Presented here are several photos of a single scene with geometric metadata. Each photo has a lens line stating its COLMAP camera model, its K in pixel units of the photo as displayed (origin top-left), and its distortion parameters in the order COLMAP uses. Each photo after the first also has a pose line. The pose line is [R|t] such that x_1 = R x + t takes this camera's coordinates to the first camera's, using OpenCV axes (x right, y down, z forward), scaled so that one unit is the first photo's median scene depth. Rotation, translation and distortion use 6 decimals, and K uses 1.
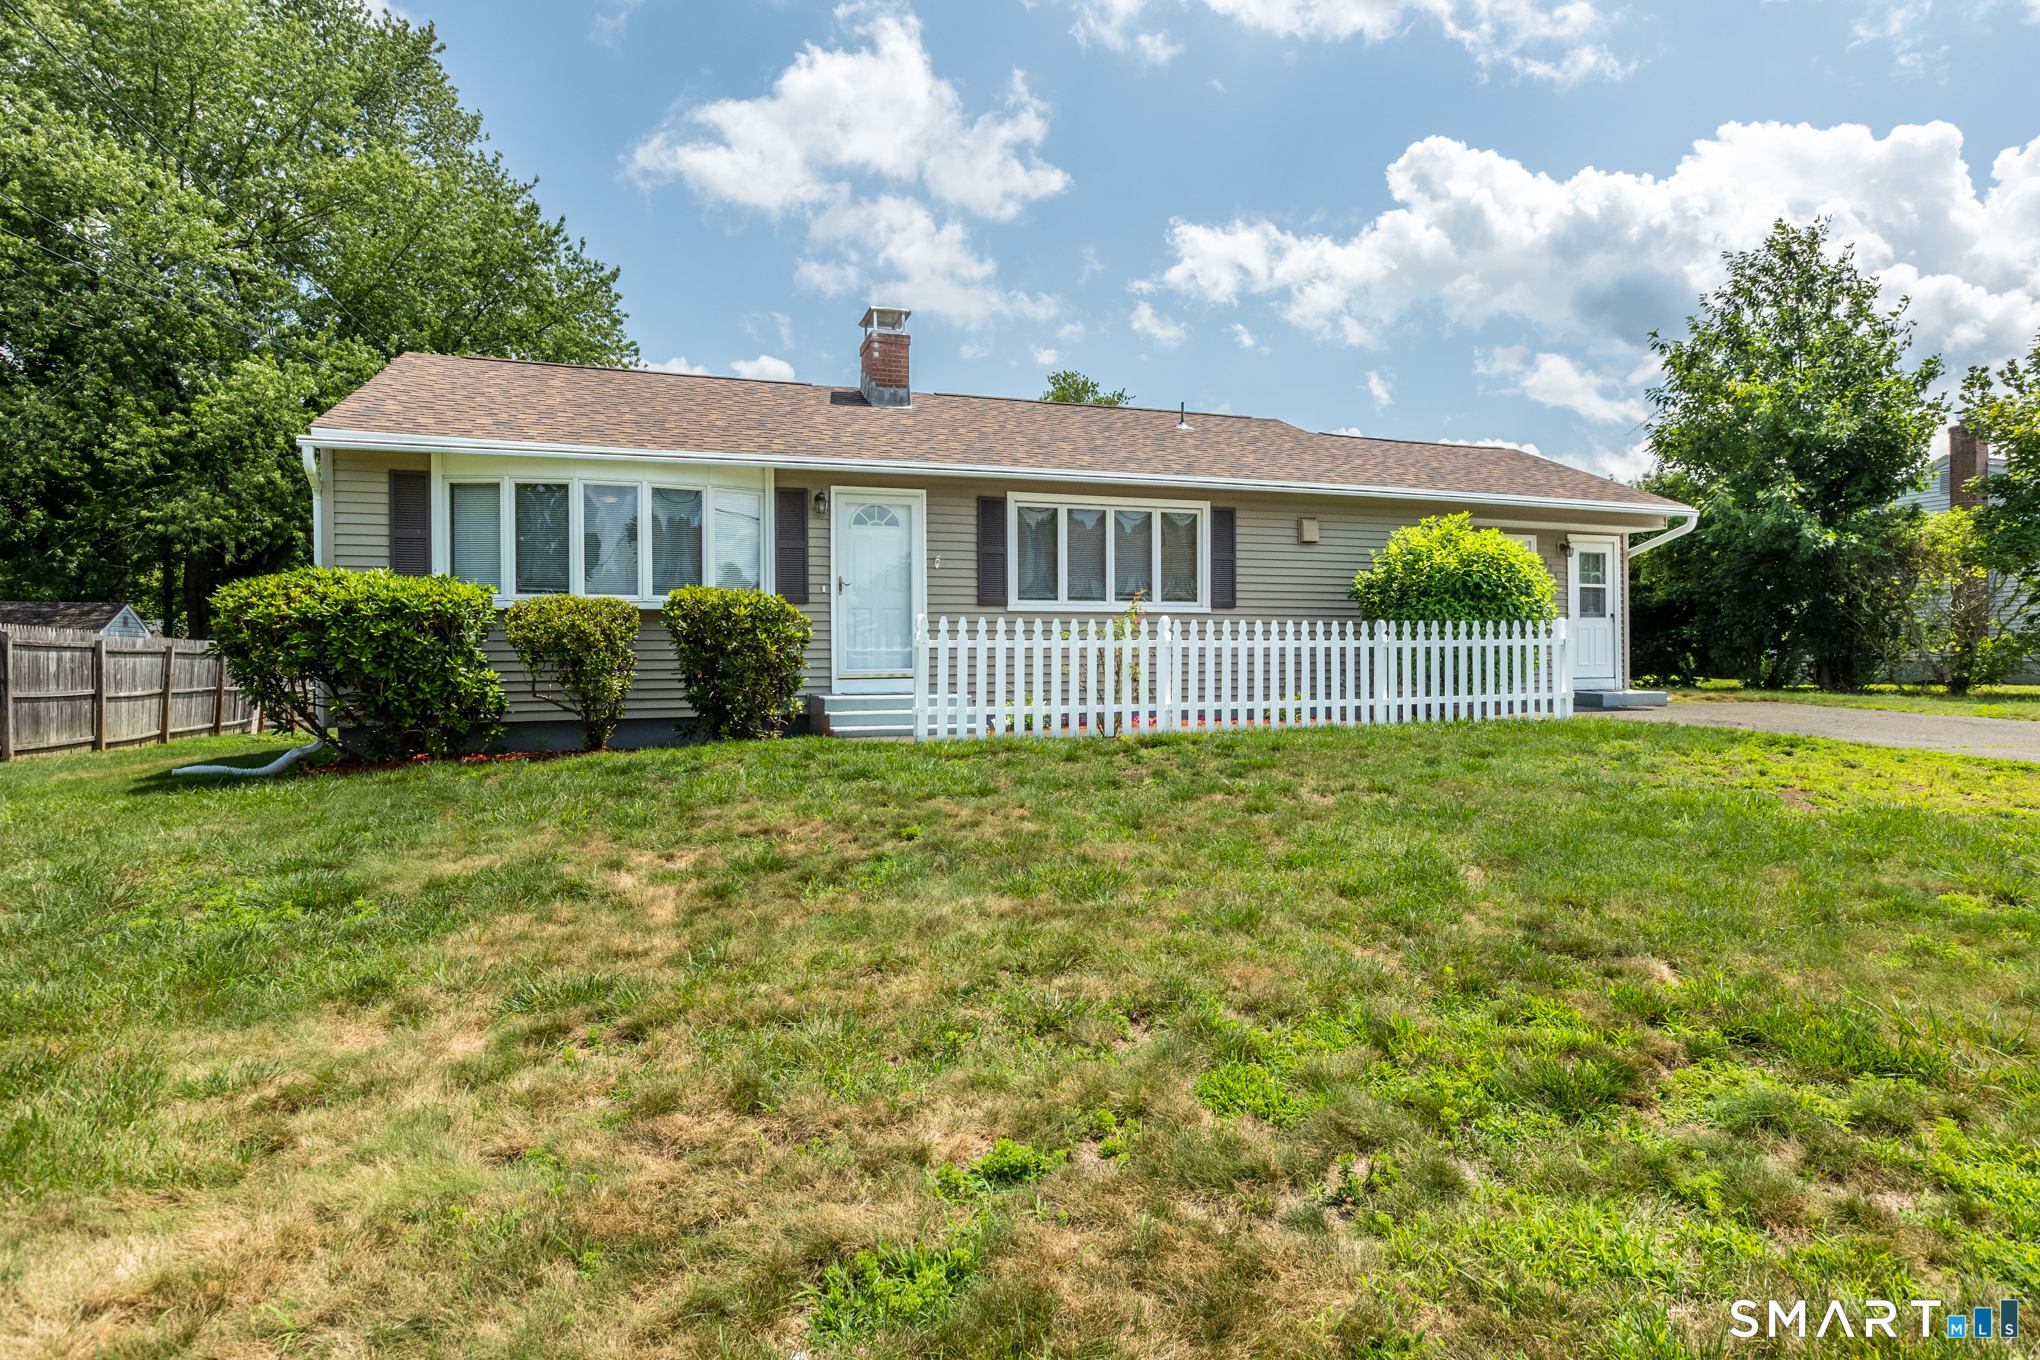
lens RADIAL K [[1292.2, 0, 1020.0], [0, 1292.2, 680.0], [0, 0, 1]] dist [-0.013373, -0.001727]
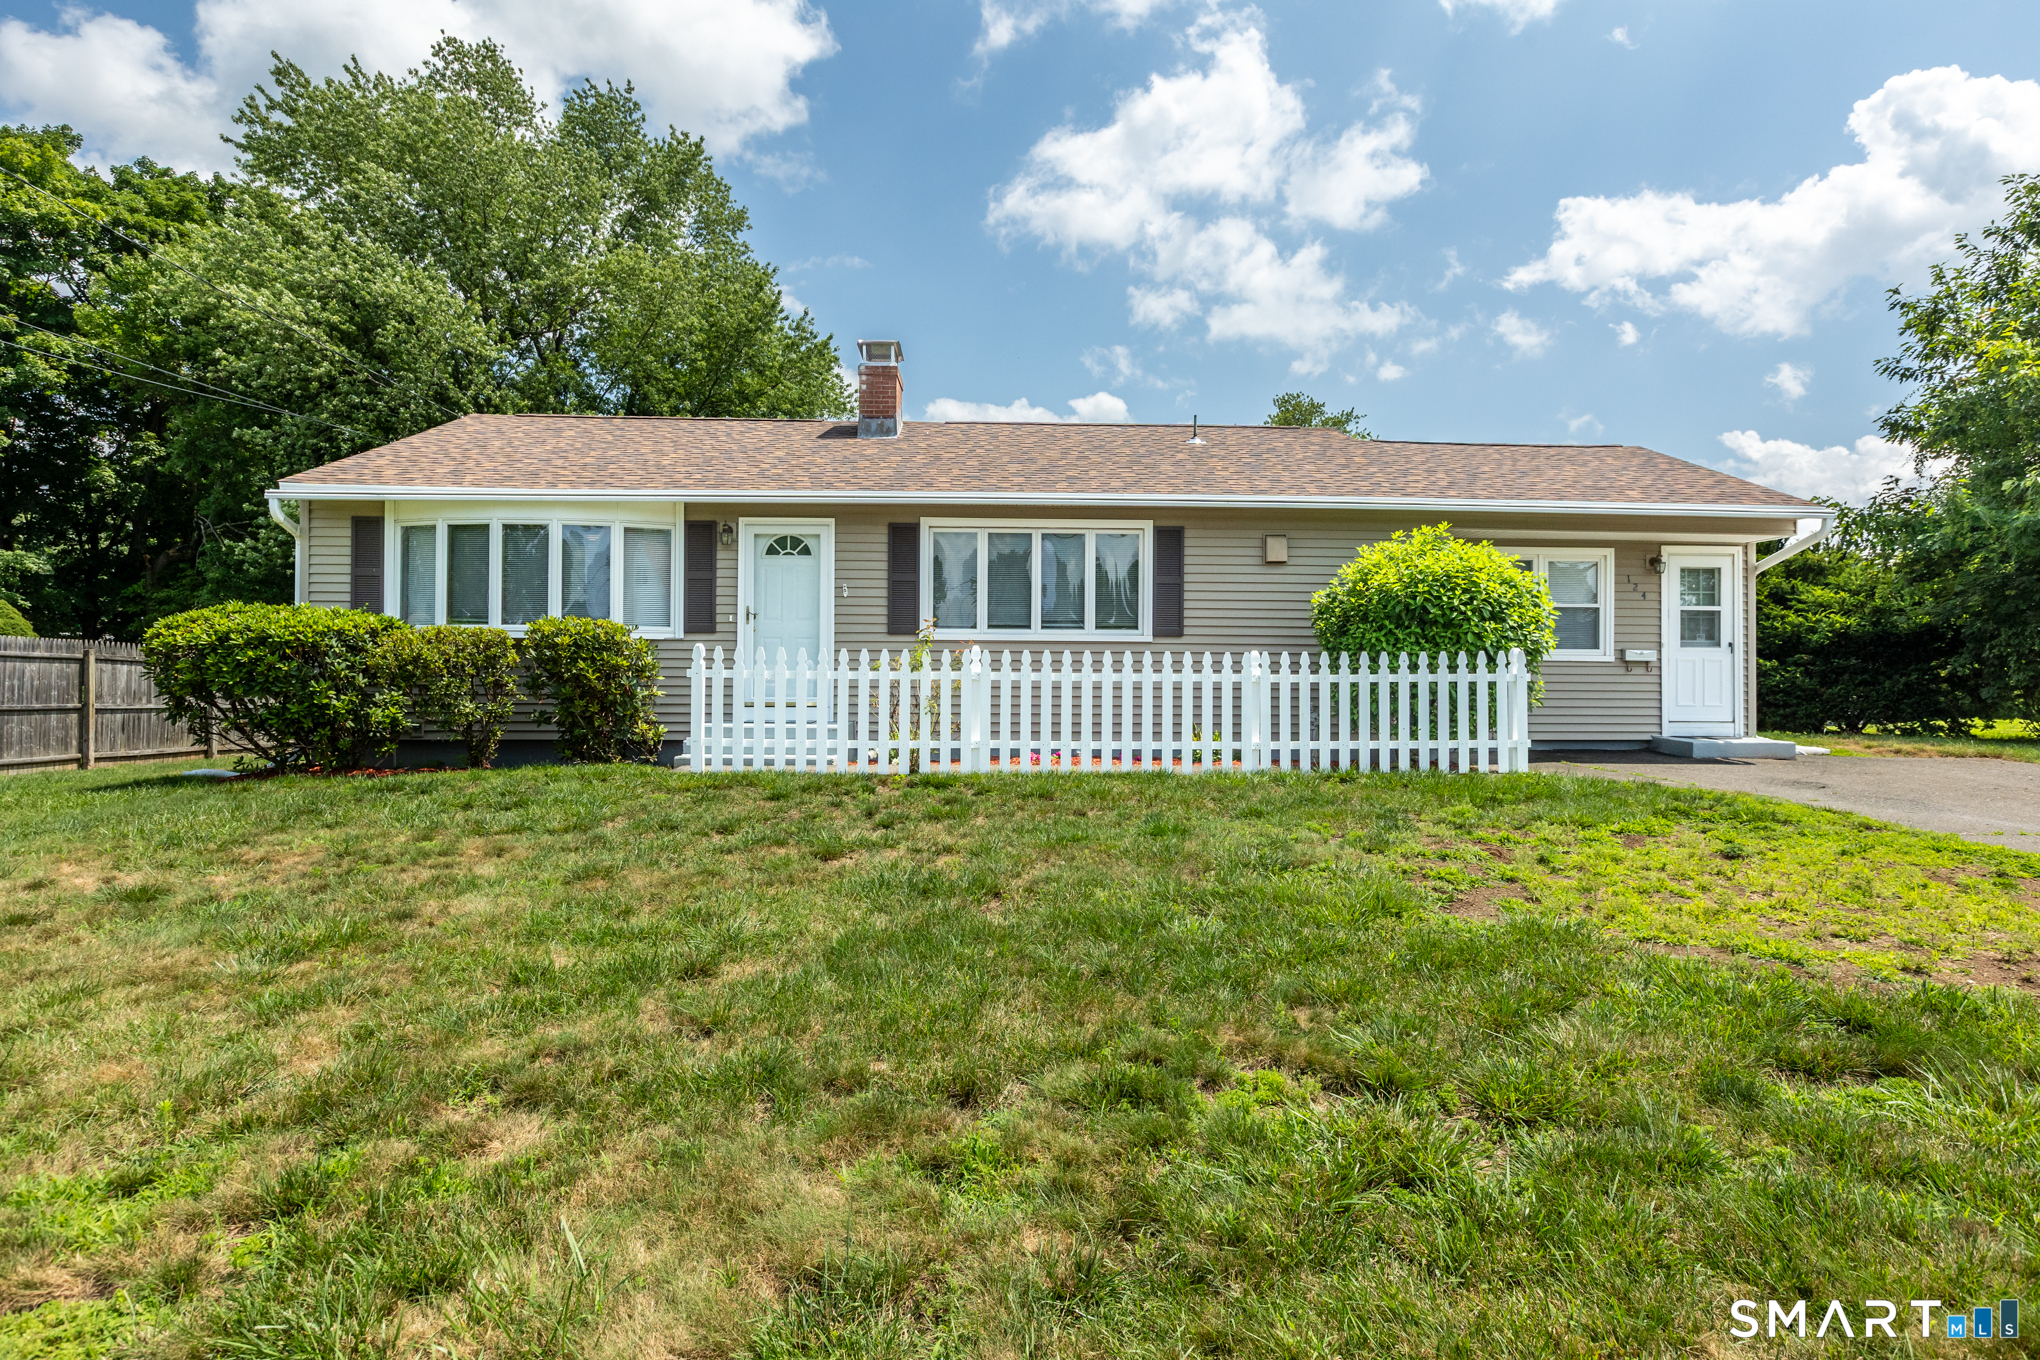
lens RADIAL K [[1292.2, 0, 1020.0], [0, 1292.2, 680.0], [0, 0, 1]] dist [-0.013373, -0.001727]
pose [[0.938623, 0.010388, -0.344787, 0.376910], [-0.017926, 0.999665, -0.018682, -0.006736], [0.344478, 0.023717, 0.938495, 0.114588]]
